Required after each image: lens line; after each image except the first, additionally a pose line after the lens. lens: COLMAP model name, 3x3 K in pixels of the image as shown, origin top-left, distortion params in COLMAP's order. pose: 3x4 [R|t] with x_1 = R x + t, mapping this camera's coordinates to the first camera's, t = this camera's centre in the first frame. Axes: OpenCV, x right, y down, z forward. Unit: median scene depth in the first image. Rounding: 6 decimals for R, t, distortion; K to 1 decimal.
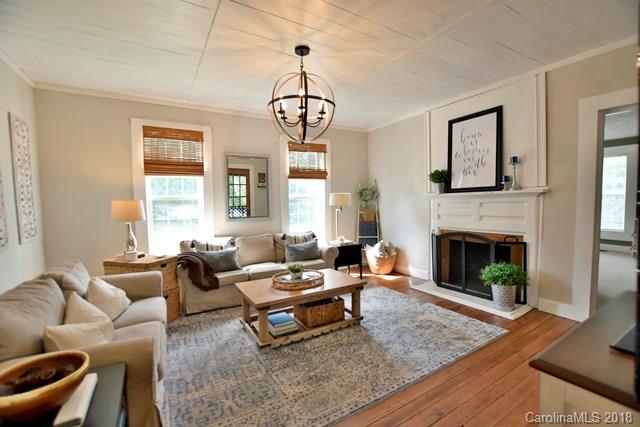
lens RADIAL K [[281.9, 0, 321.6], [0, 281.9, 214.2], [0, 0, 1]] dist [-0.027892, 0.000095]
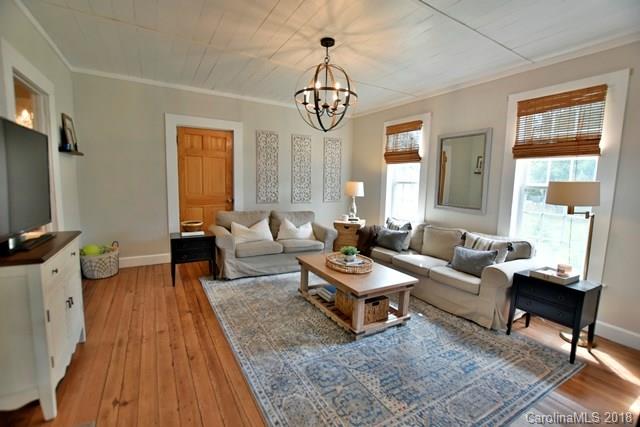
lens RADIAL K [[280.3, 0, 321.3], [0, 280.3, 215.1], [0, 0, 1]] dist [-0.001273, -0.000237]
pose [[-0.003944, 0.141727, -0.989898, 0.674492], [-0.083234, 0.986424, 0.141561, -0.058296], [0.996522, 0.082952, 0.007906, 0.645913]]
